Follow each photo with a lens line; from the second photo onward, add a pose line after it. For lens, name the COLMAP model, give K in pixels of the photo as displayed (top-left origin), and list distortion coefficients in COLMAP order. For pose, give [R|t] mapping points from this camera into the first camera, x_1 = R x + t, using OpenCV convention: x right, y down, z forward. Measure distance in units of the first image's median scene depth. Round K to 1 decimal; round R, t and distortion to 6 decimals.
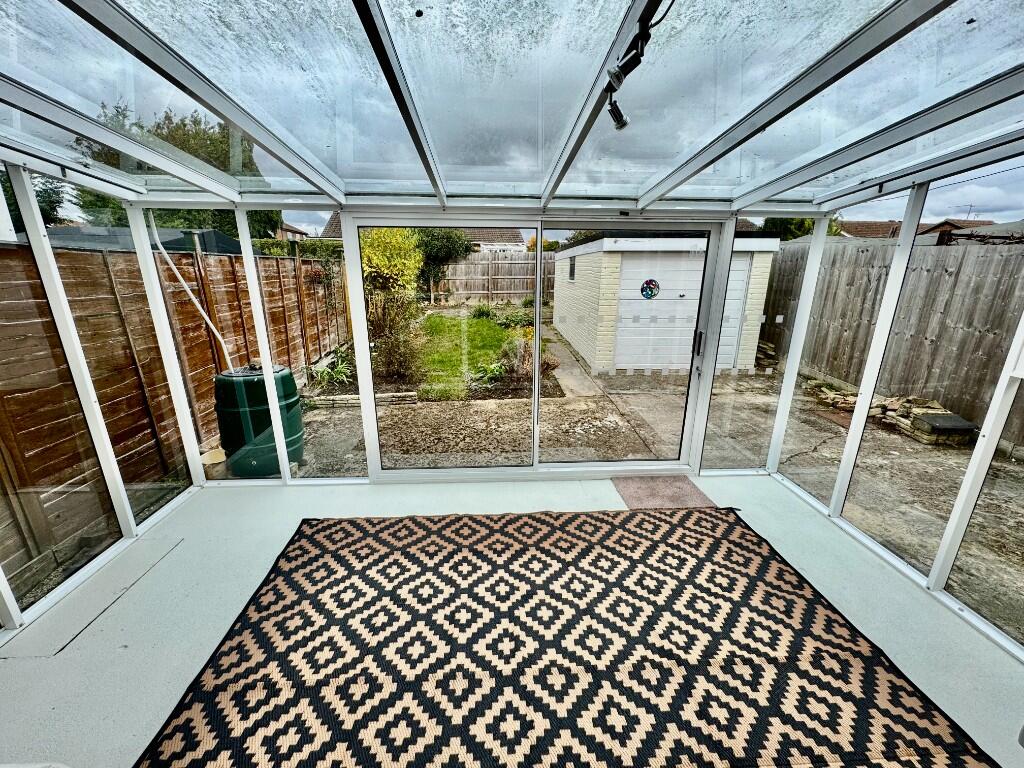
lens RADIAL K [[408.6, 0, 511.2], [0, 408.6, 385.0], [0, 0, 1]] dist [0.000777, 0.000104]
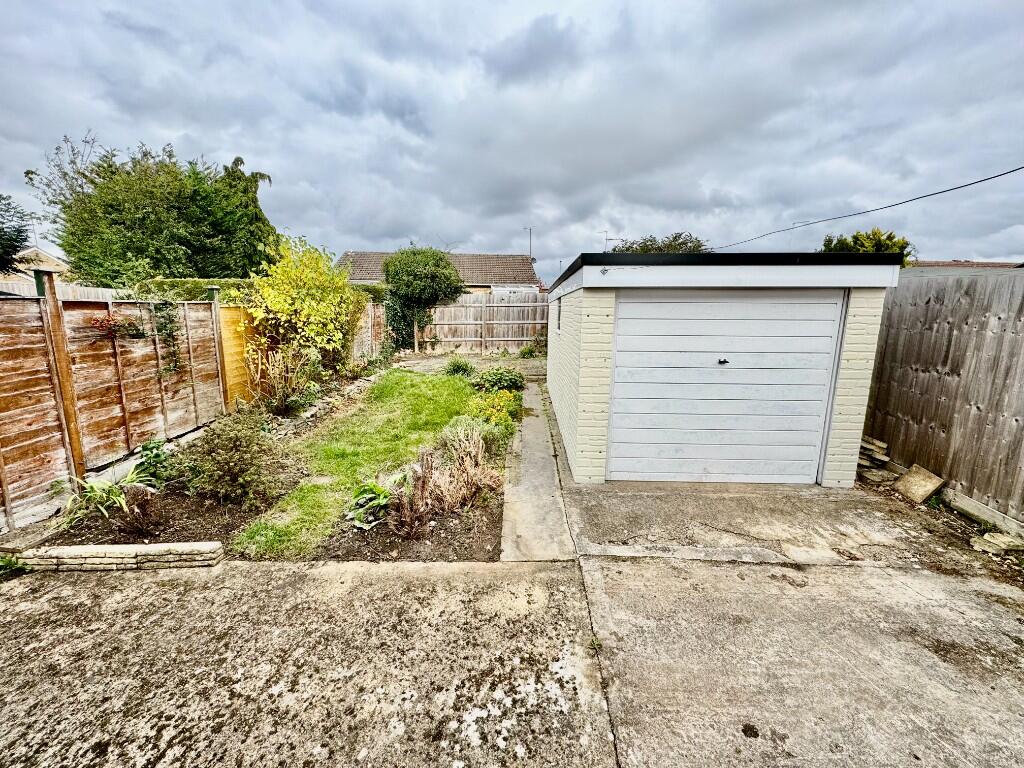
lens RADIAL K [[408.6, 0, 511.2], [0, 408.6, 385.0], [0, 0, 1]] dist [0.000777, 0.000104]
pose [[0.997508, 0.015649, -0.068789, 0.158790], [-0.022307, 0.995024, -0.097105, -0.124591], [0.066928, 0.098397, 0.992894, 0.409343]]
